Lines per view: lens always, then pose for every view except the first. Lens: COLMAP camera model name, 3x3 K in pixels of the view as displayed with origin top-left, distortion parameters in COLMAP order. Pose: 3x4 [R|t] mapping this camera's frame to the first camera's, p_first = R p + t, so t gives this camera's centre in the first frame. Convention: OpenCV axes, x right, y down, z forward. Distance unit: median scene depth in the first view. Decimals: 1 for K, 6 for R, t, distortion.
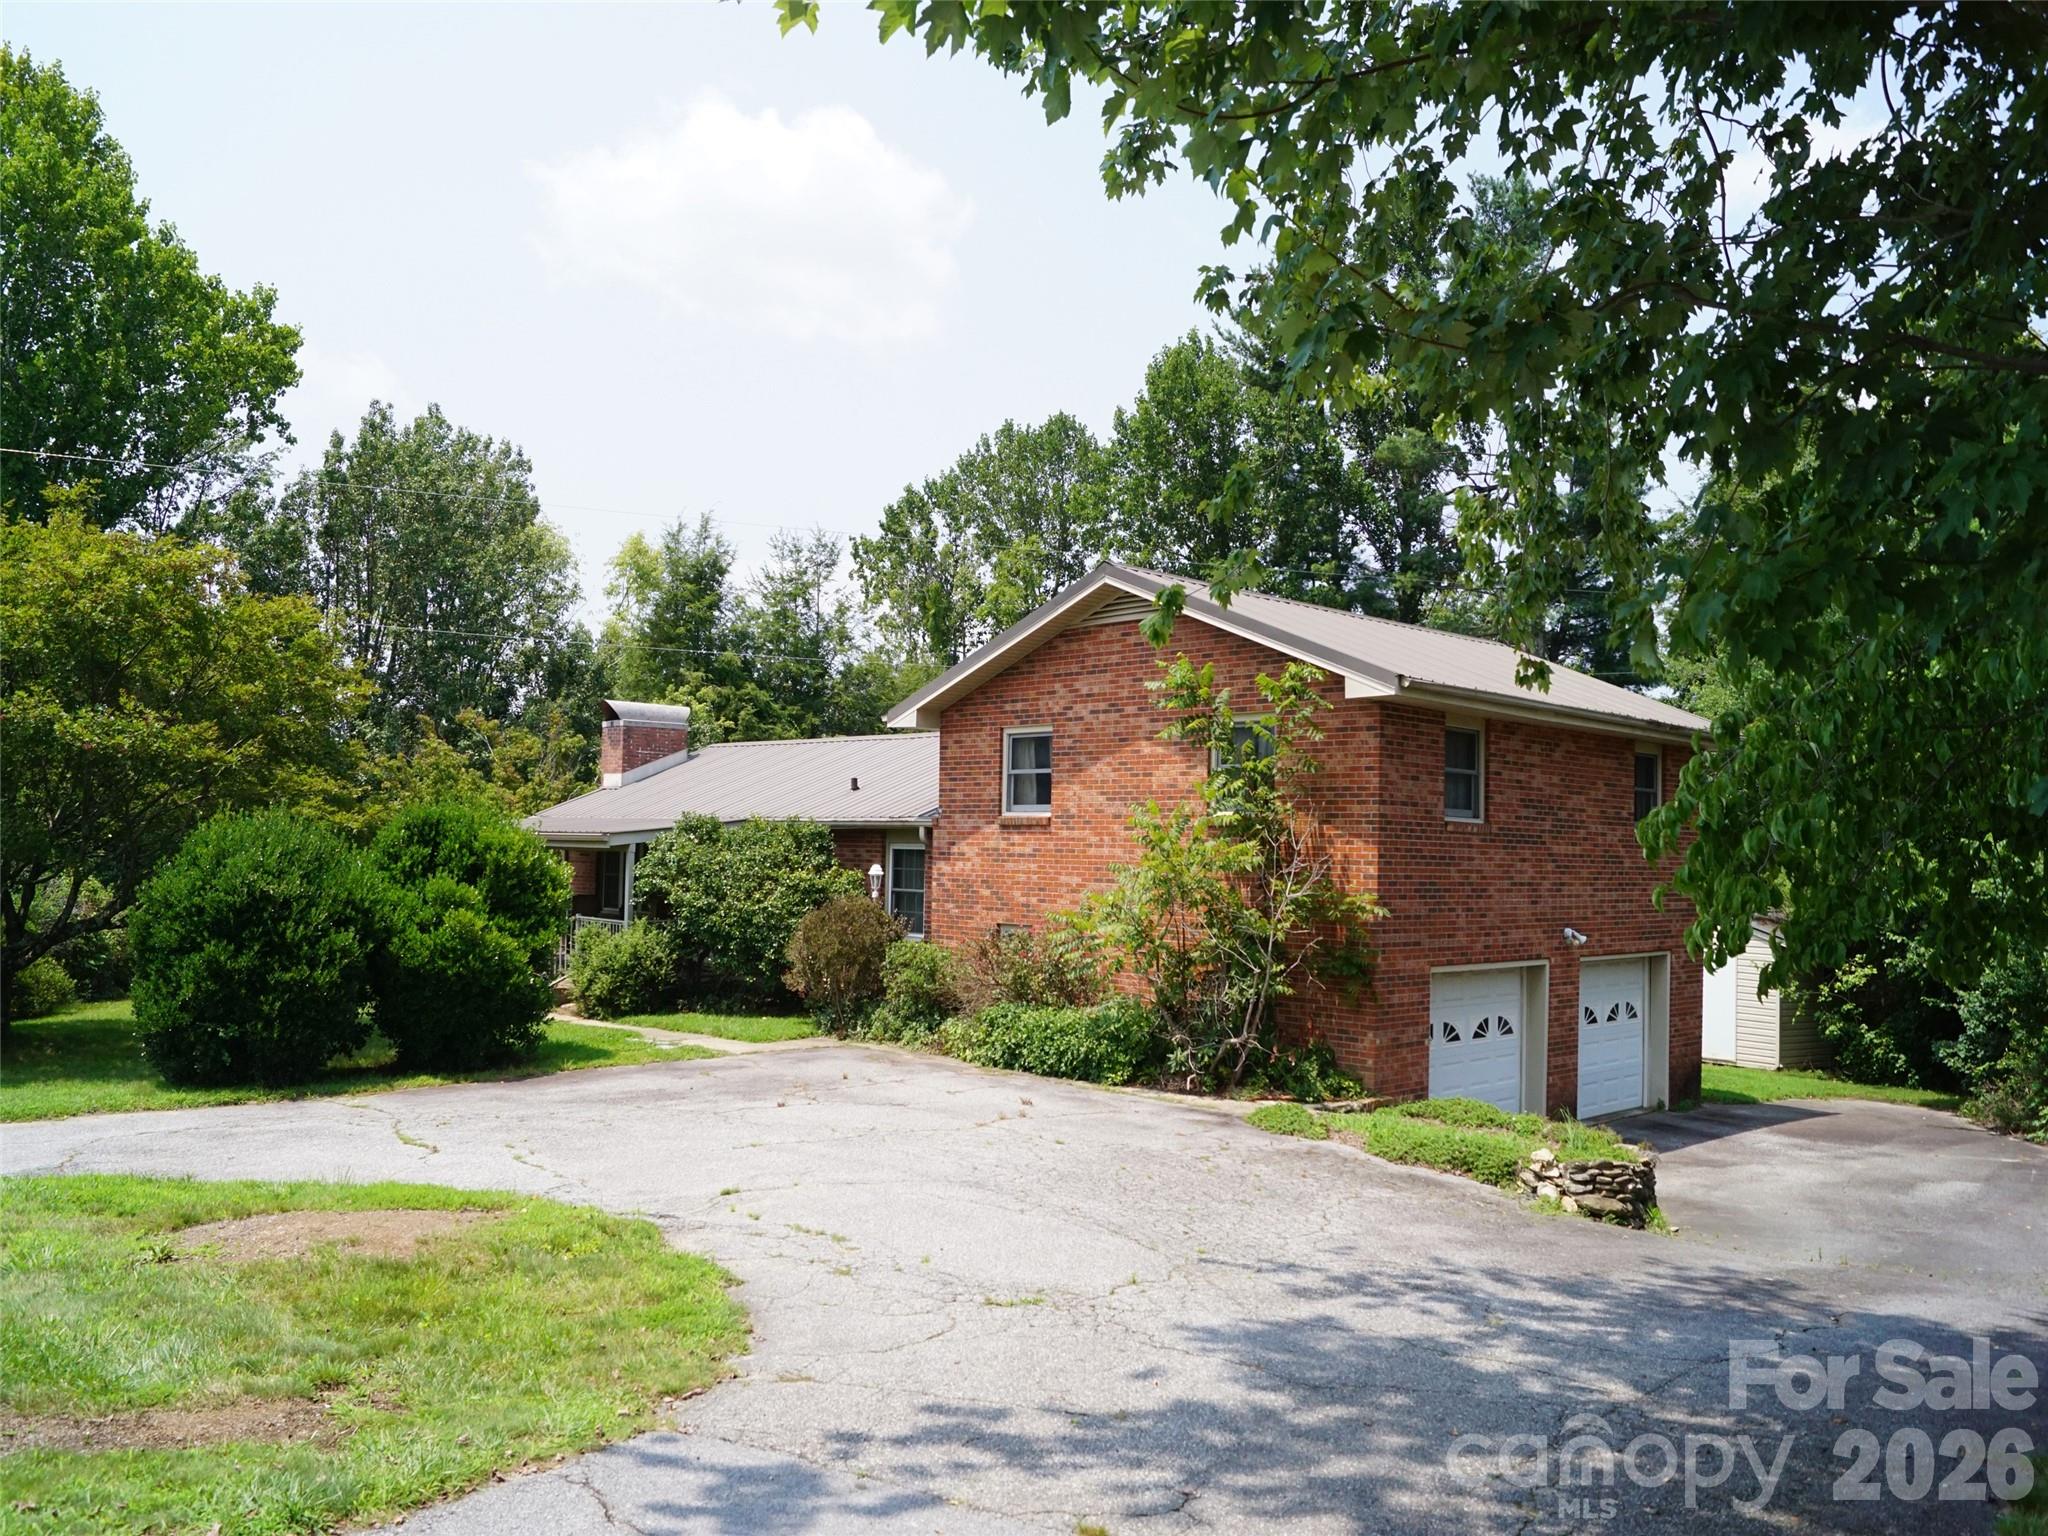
lens RADIAL K [[1608.2, 0, 1008.5], [0, 1608.2, 793.0], [0, 0, 1]] dist [-0.081801, 0.017656]
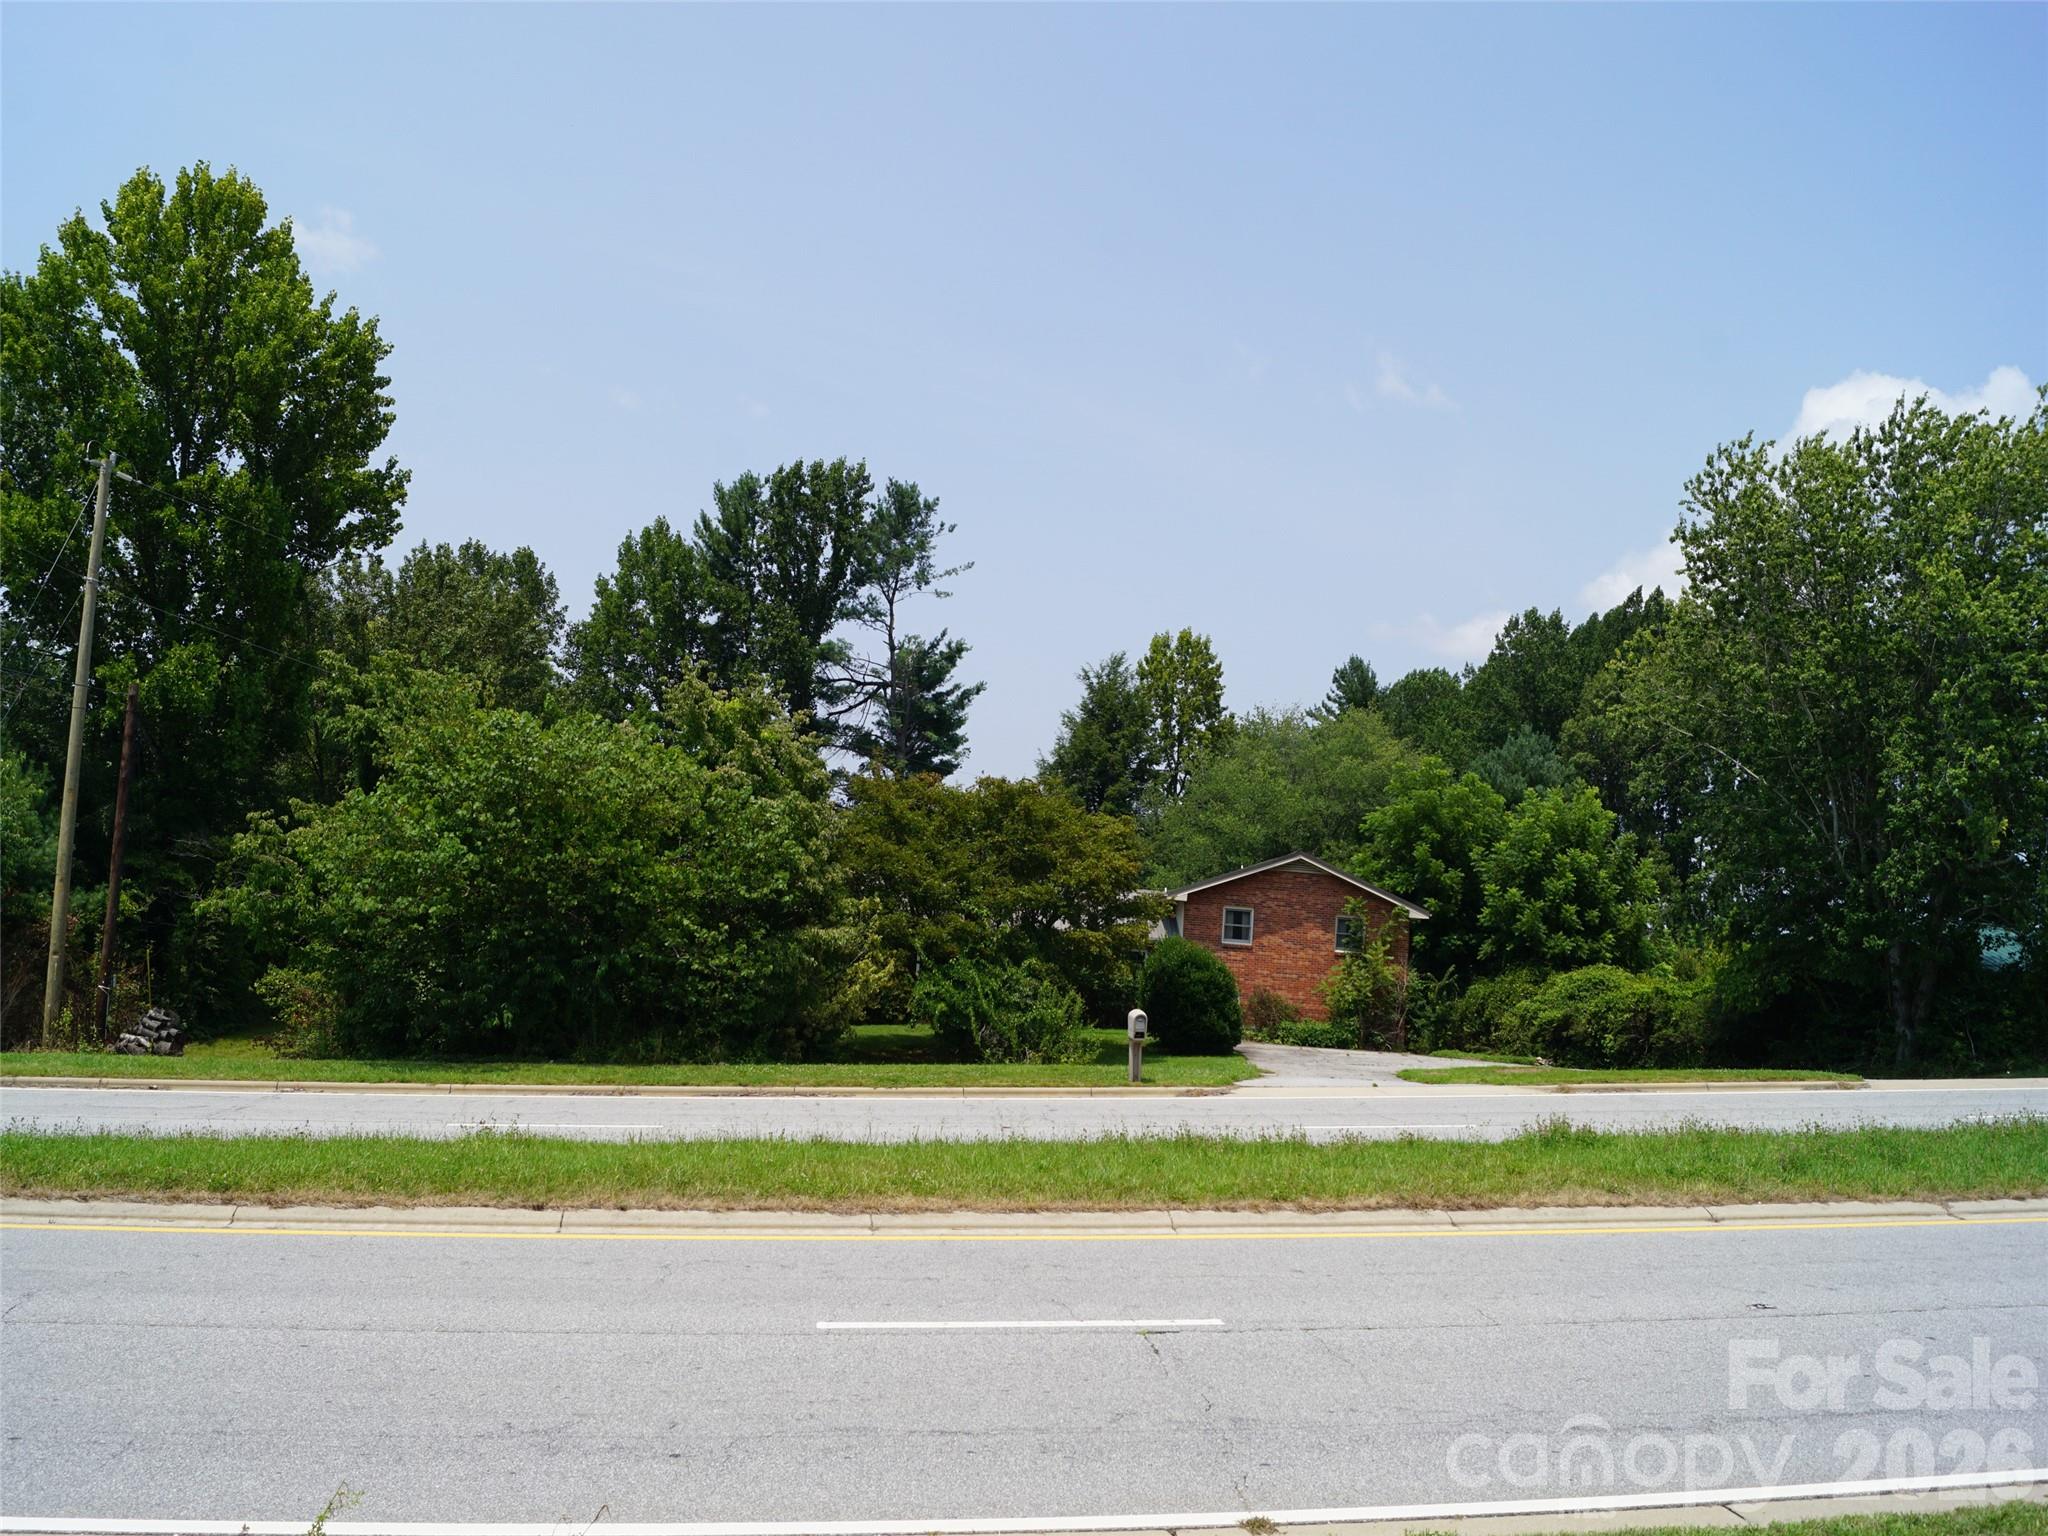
lens RADIAL K [[1608.2, 0, 1008.5], [0, 1608.2, 793.0], [0, 0, 1]] dist [-0.081801, 0.017656]
pose [[0.681755, 0.102448, 0.724372, -1.970063], [-0.088544, 0.994422, -0.057307, -0.042232], [-0.726202, -0.025070, 0.687024, -0.391767]]
